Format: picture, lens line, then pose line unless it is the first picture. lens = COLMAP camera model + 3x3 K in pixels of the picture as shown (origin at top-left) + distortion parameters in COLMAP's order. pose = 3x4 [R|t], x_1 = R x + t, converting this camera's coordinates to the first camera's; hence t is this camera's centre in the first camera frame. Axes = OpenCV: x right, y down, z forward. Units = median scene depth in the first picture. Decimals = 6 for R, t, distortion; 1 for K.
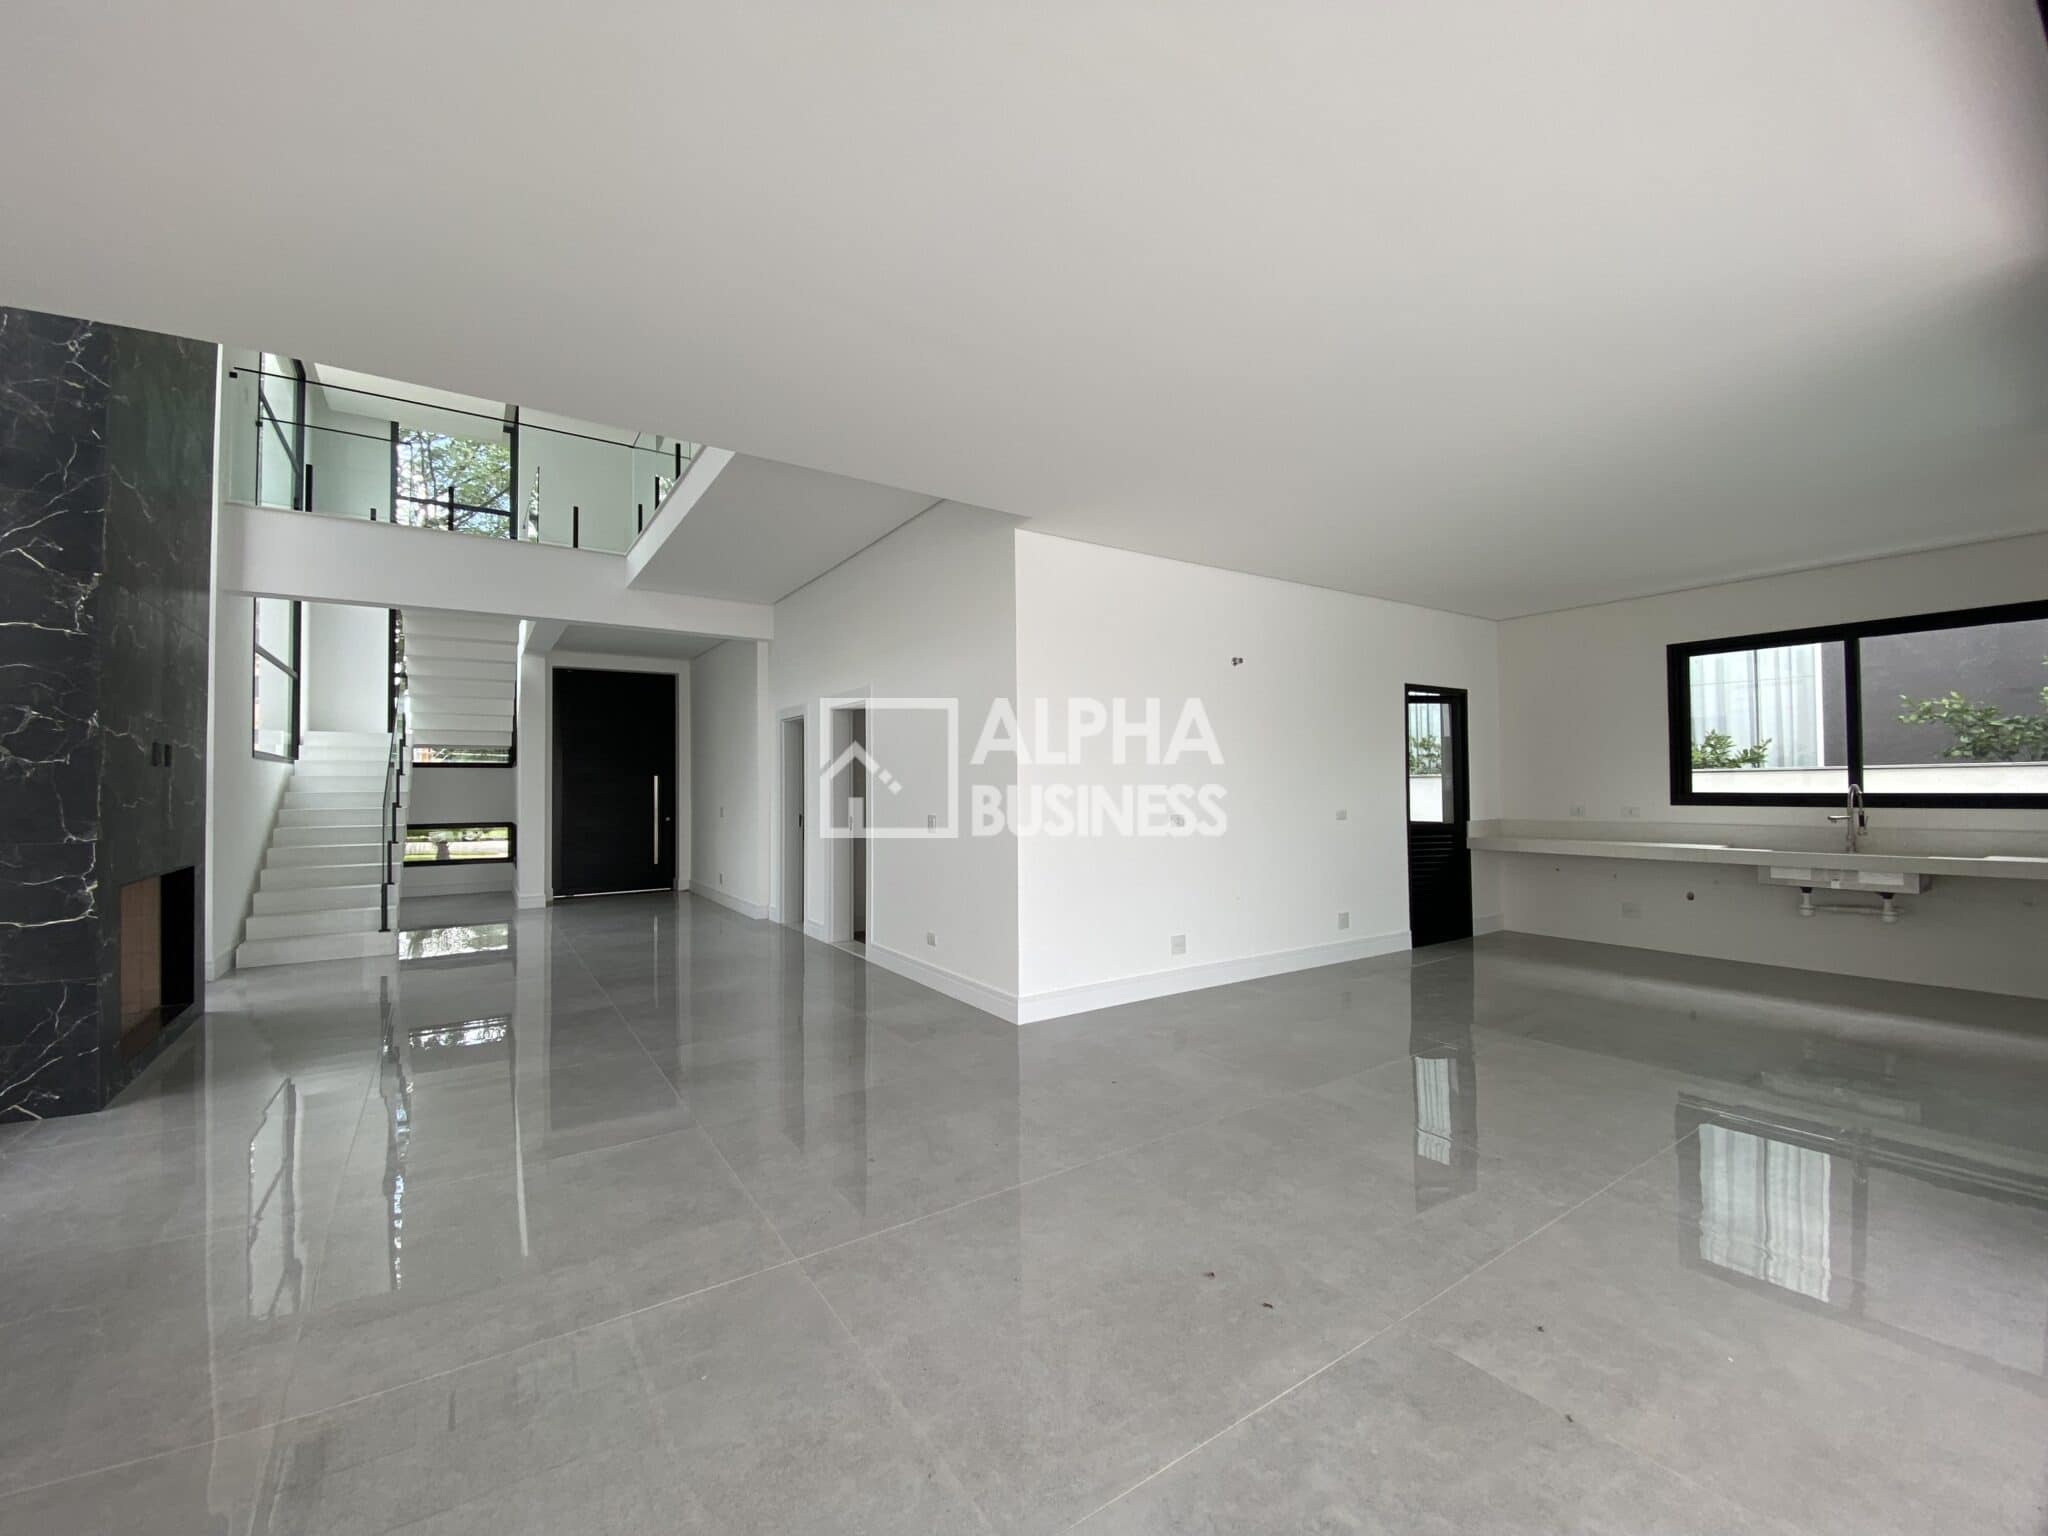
lens RADIAL K [[865.9, 0, 1024.0], [0, 865.9, 768.0], [0, 0, 1]] dist [-0.000452, -0.000122]
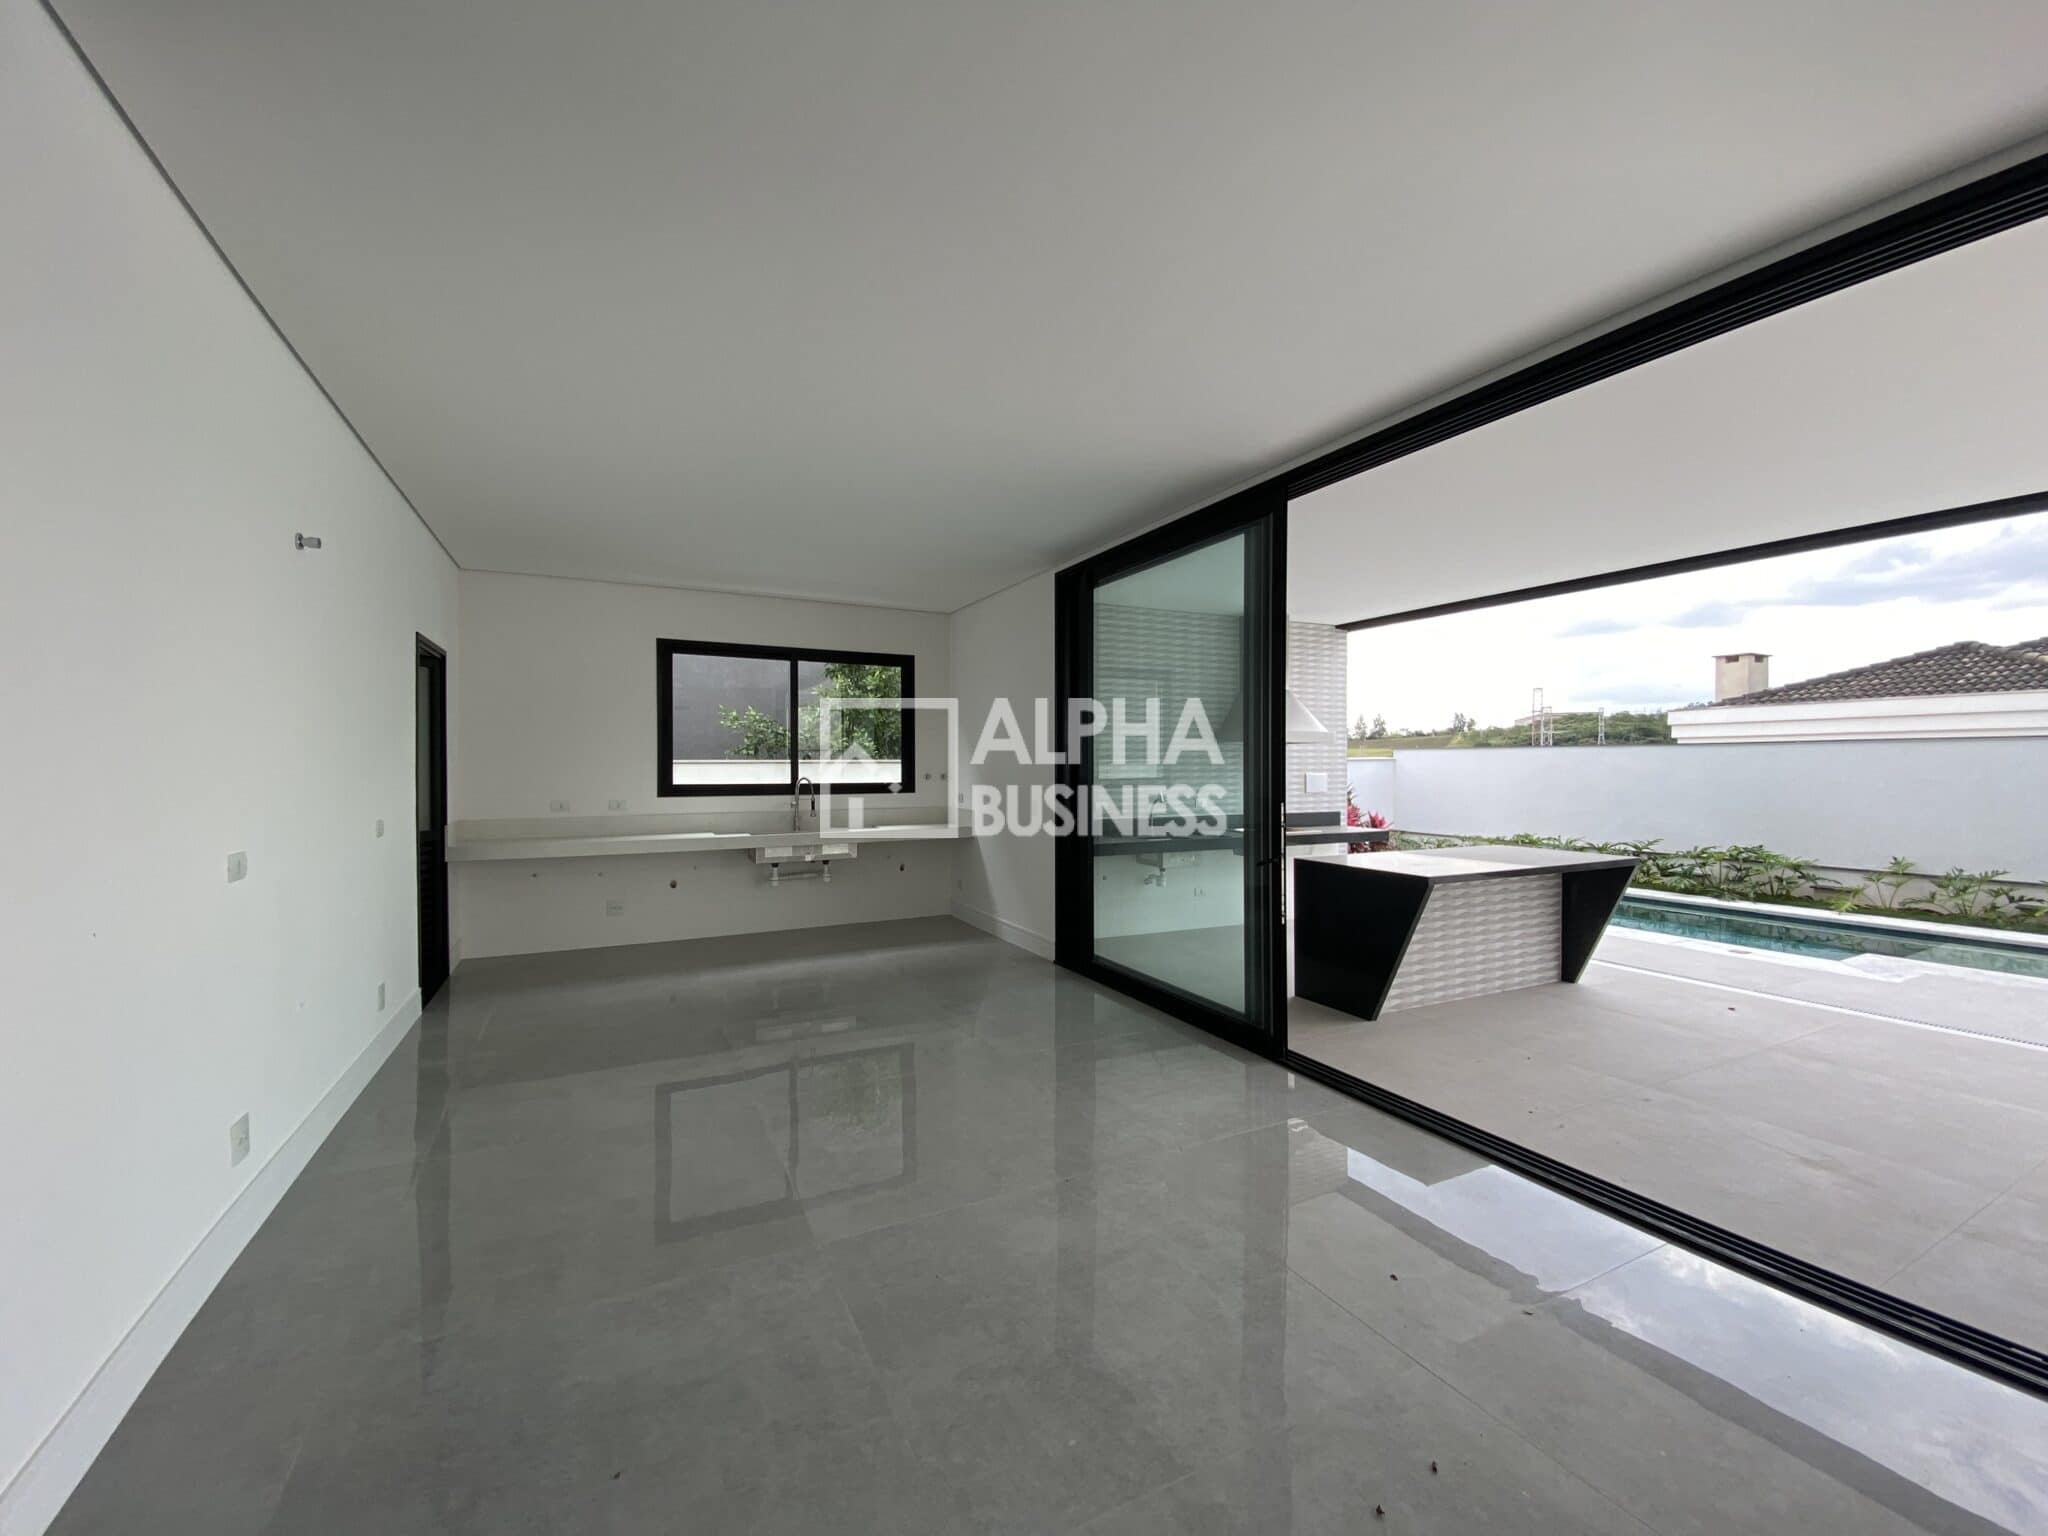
lens RADIAL K [[865.9, 0, 1024.0], [0, 865.9, 768.0], [0, 0, 1]] dist [-0.000452, -0.000122]
pose [[0.102850, 0.011604, 0.994629, -0.247783], [-0.014600, 0.999842, -0.010156, 0.014545], [-0.994590, -0.013477, 0.103003, 0.537283]]
